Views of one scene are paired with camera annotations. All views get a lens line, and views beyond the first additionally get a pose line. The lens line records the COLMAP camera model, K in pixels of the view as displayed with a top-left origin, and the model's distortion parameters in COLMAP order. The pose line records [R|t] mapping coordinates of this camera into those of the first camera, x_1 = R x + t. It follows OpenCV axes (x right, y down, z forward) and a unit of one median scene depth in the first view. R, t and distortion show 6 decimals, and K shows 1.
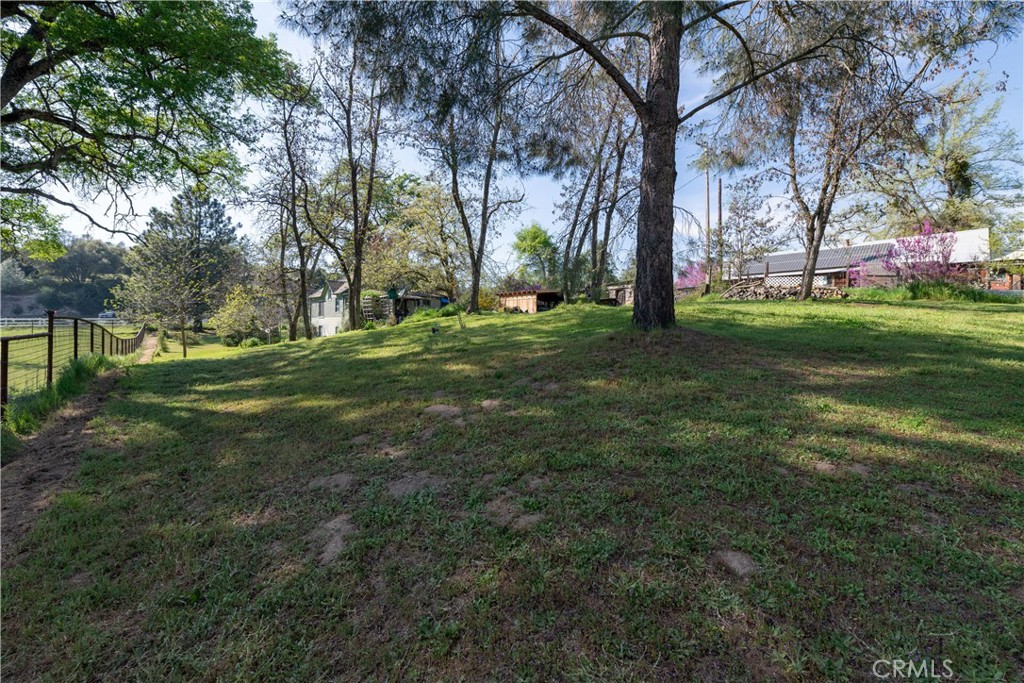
lens RADIAL K [[402.5, 0, 511.5], [0, 402.5, 324.8], [0, 0, 1]] dist [0.002529, 0.000124]
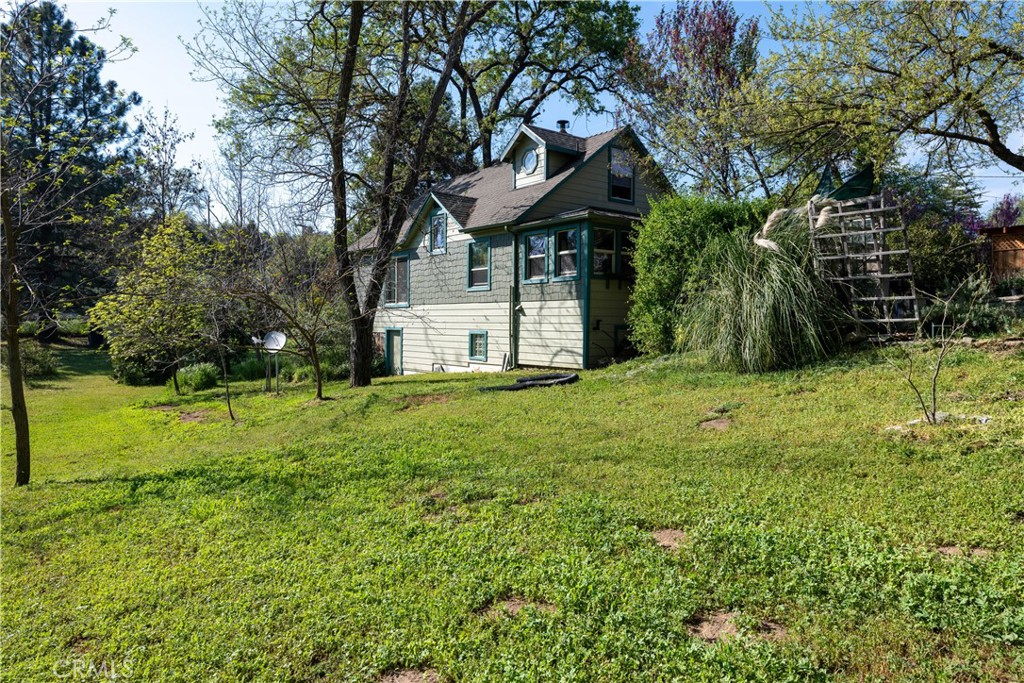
lens RADIAL K [[713.8, 0, 510.7], [0, 713.8, 342.2], [0, 0, 1]] dist [-0.002056, 0.003705]
pose [[0.997344, 0.011062, -0.071994, -0.233299], [-0.010068, 0.999849, 0.014159, 0.002296], [0.072140, -0.013396, 0.997305, 0.282031]]
